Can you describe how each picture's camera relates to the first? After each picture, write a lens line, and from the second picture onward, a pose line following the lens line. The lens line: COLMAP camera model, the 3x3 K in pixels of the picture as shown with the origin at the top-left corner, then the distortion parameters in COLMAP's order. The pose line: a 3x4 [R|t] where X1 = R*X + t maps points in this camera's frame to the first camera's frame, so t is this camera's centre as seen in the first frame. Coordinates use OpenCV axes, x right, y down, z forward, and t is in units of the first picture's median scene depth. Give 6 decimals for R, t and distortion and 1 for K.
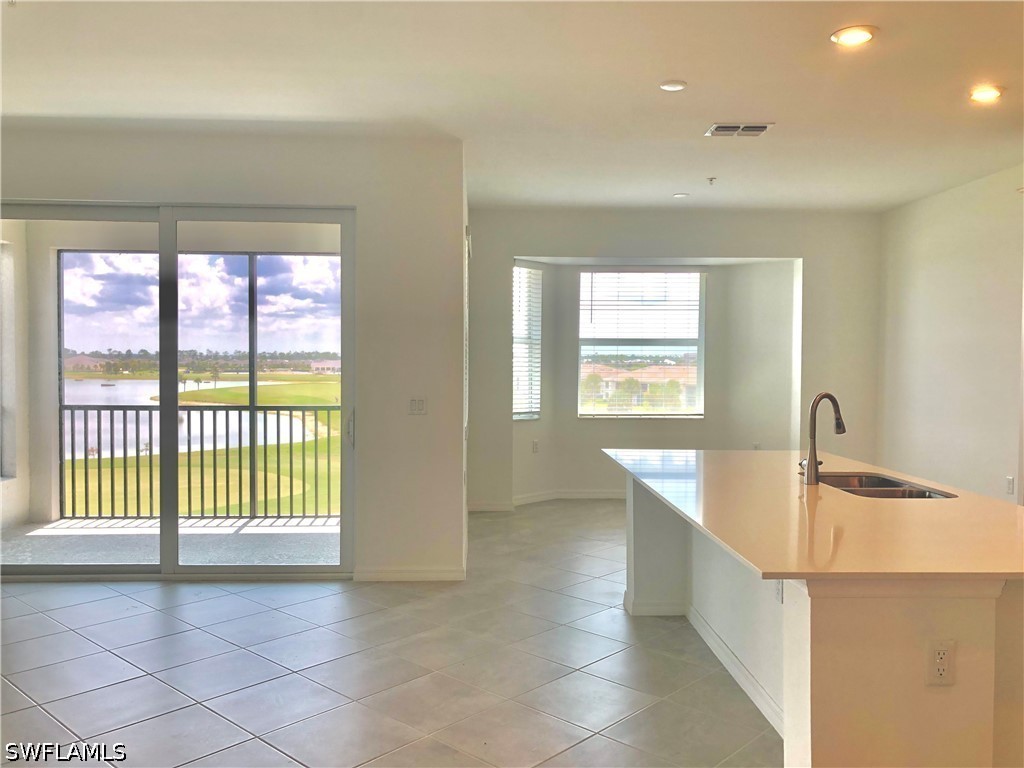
lens RADIAL K [[842.9, 0, 500.2], [0, 842.9, 387.2], [0, 0, 1]] dist [0.038315, -0.014487]
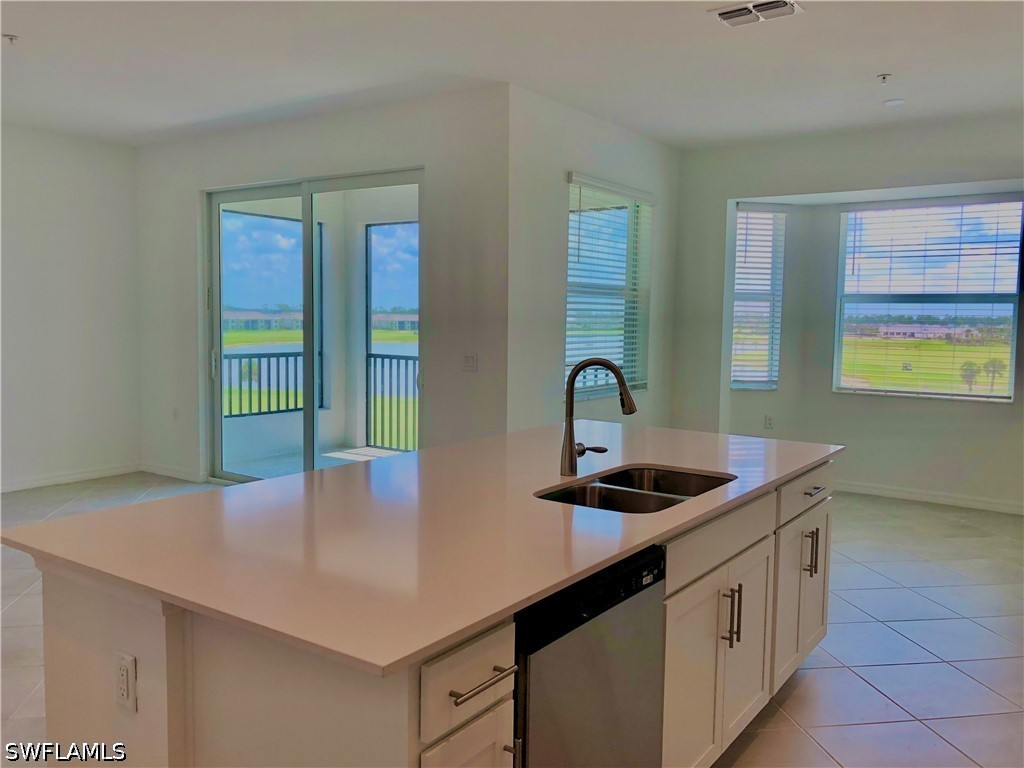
lens RADIAL K [[842.9, 0, 500.2], [0, 842.9, 387.2], [0, 0, 1]] dist [0.038315, -0.014487]
pose [[0.792242, 0.059021, -0.607346, 0.356469], [-0.032511, 0.997980, 0.054573, -0.002504], [0.609340, -0.023490, 0.792561, 0.154417]]
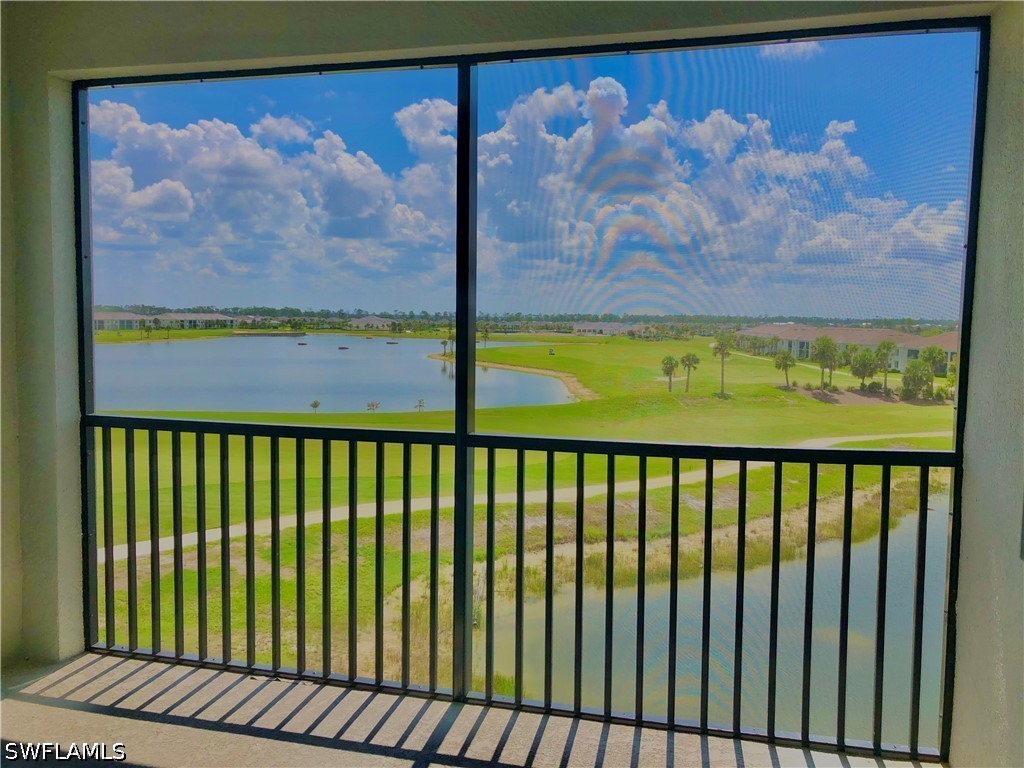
lens RADIAL K [[829.7, 0, 515.2], [0, 829.7, 373.0], [0, 0, 1]] dist [0.043892, -0.039957]
pose [[0.957908, 0.026963, -0.285805, -0.148898], [-0.018754, 0.999330, 0.031423, -0.021444], [0.286461, -0.024740, 0.957772, 0.603245]]
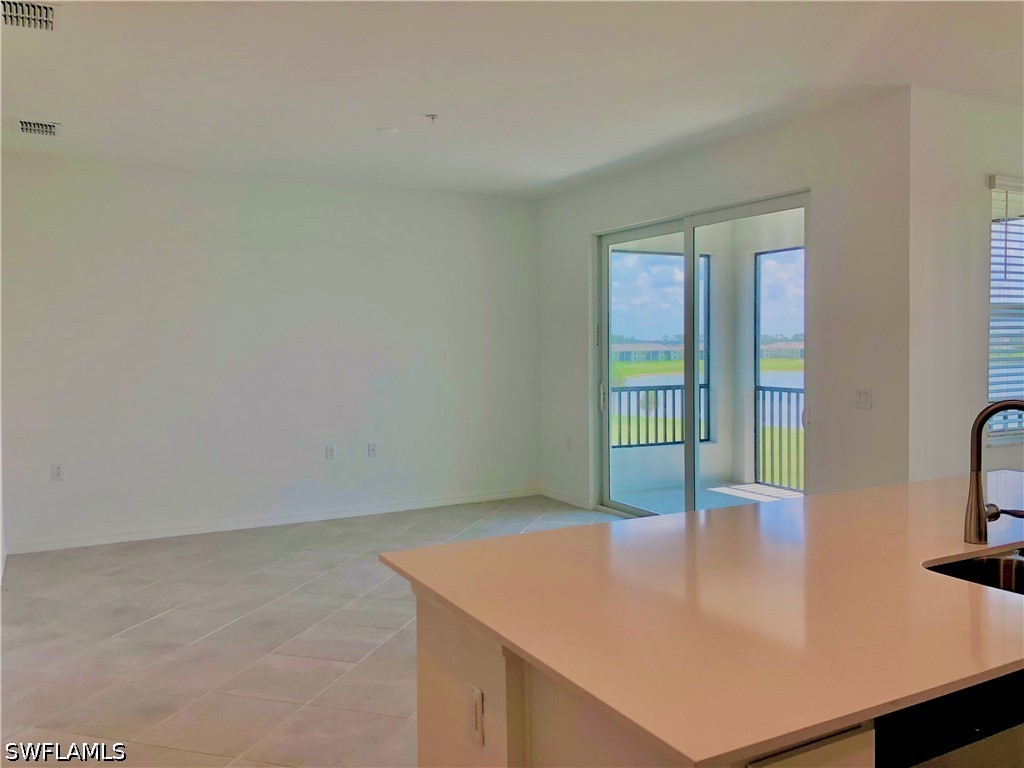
lens RADIAL K [[829.7, 0, 515.2], [0, 829.7, 373.0], [0, 0, 1]] dist [0.043892, -0.039957]
pose [[0.438978, 0.023896, -0.898180, 0.353620], [-0.018779, 0.999672, 0.017418, -0.009970], [0.898301, 0.009220, 0.439283, 0.194551]]
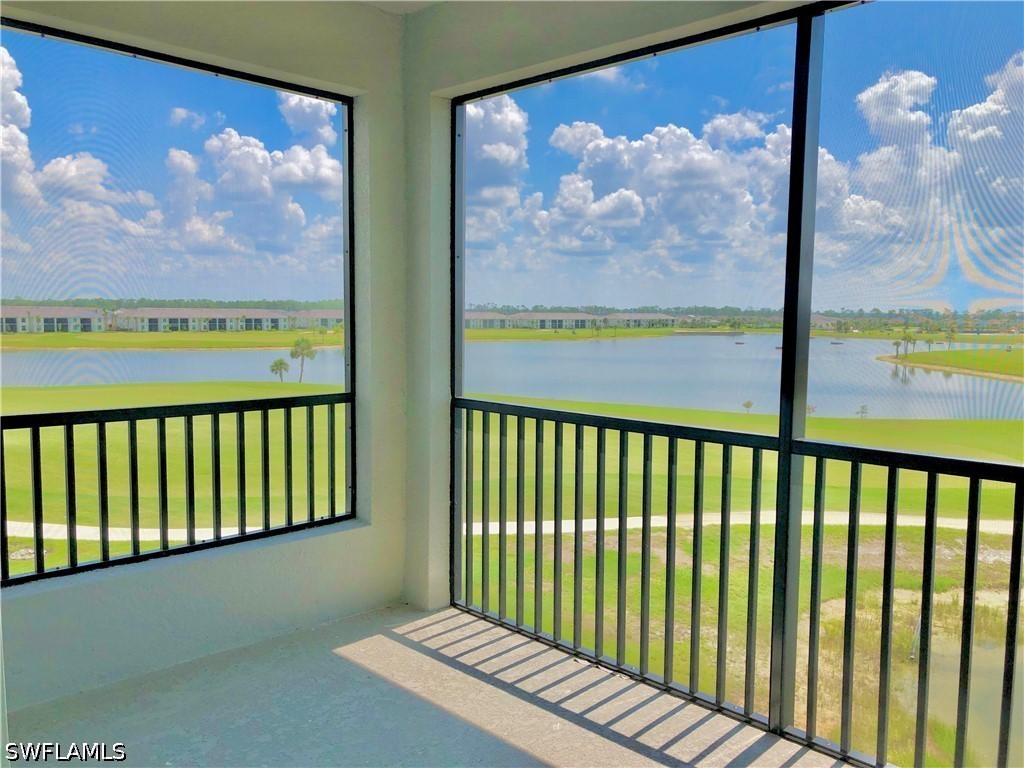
lens RADIAL K [[829.3, 0, 508.7], [0, 829.3, 389.1], [0, 0, 1]] dist [0.039106, -0.017289]
pose [[0.686825, 0.069452, -0.723497, -0.112340], [-0.032105, 0.997352, 0.065262, -0.019287], [0.726113, -0.021596, 0.687236, 0.646682]]
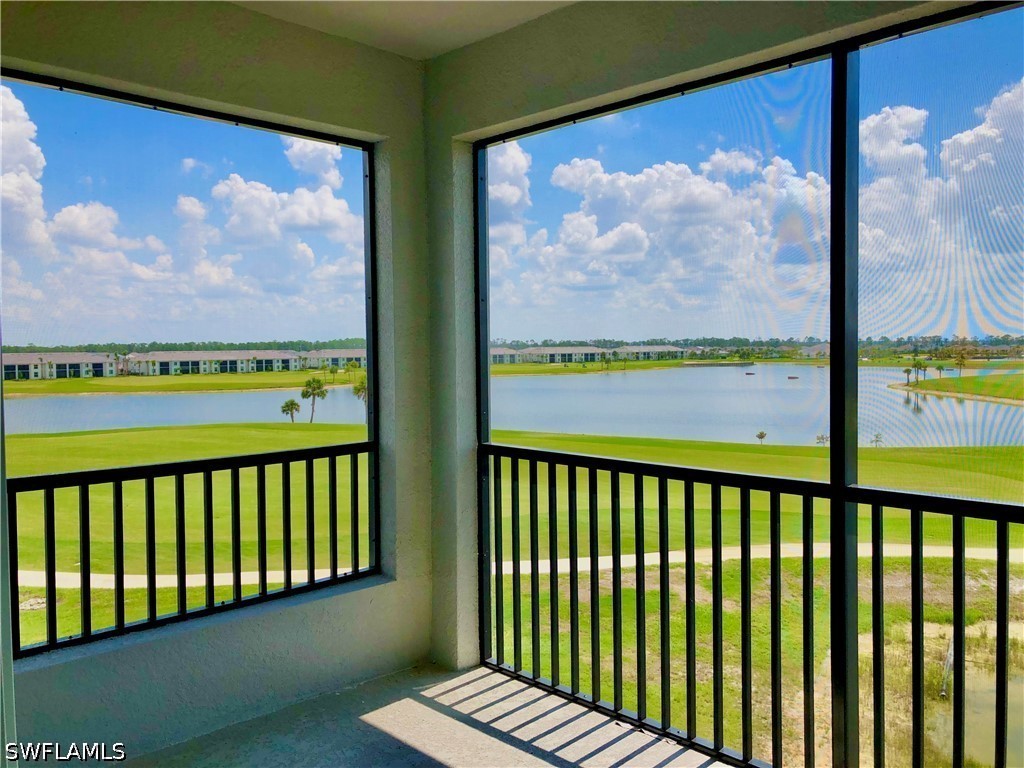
lens RADIAL K [[829.7, 0, 515.2], [0, 829.7, 373.0], [0, 0, 1]] dist [0.043892, -0.039957]
pose [[0.684565, 0.010267, -0.728879, -0.130701], [-0.010972, 0.999933, 0.003780, -0.024094], [0.728869, 0.005410, 0.684632, 0.649687]]
